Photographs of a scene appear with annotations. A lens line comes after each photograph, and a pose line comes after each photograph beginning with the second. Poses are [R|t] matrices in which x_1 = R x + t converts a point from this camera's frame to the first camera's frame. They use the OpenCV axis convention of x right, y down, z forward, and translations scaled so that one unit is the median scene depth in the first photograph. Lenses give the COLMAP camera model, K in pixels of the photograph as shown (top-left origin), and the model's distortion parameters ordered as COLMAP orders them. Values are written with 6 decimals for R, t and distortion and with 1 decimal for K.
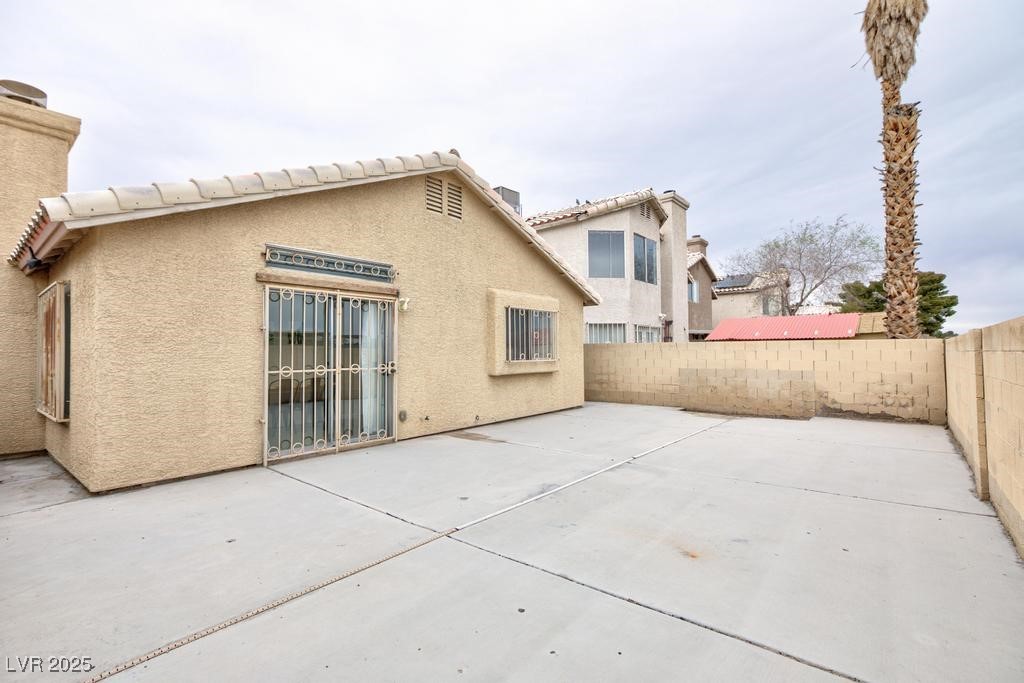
lens RADIAL K [[468.0, 0, 505.2], [0, 468.0, 339.3], [0, 0, 1]] dist [0.010349, 0.001237]
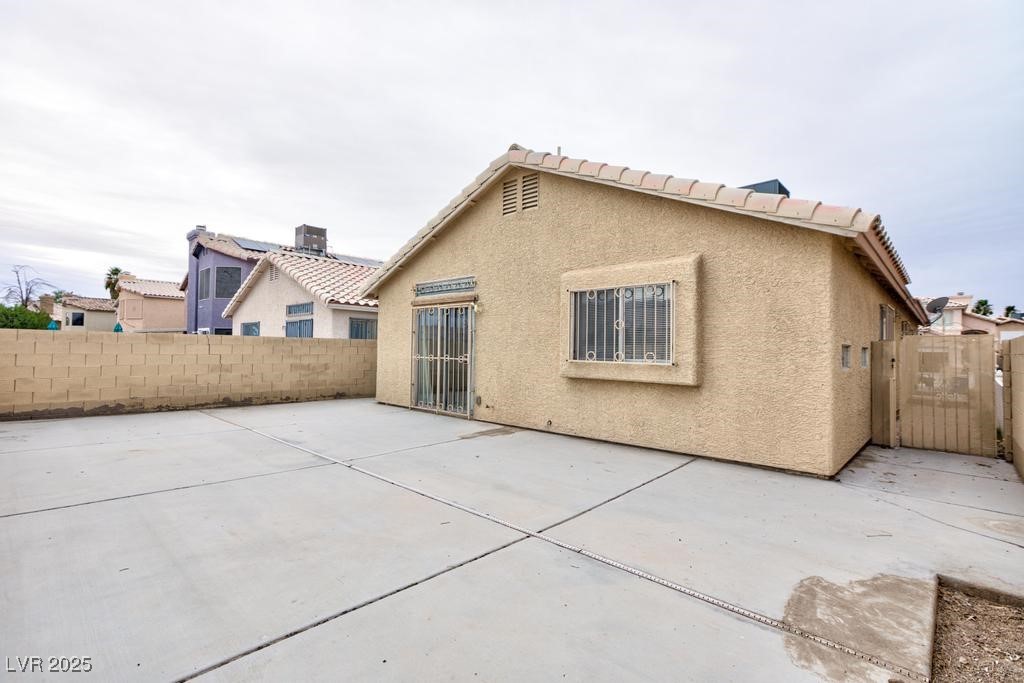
lens RADIAL K [[468.0, 0, 514.6], [0, 468.0, 339.8], [0, 0, 1]] dist [0.010349, 0.001237]
pose [[-0.042245, -0.012056, -0.999035, 0.876663], [0.012016, 0.999849, -0.012574, 0.022903], [0.999035, -0.012535, -0.042094, 1.032727]]
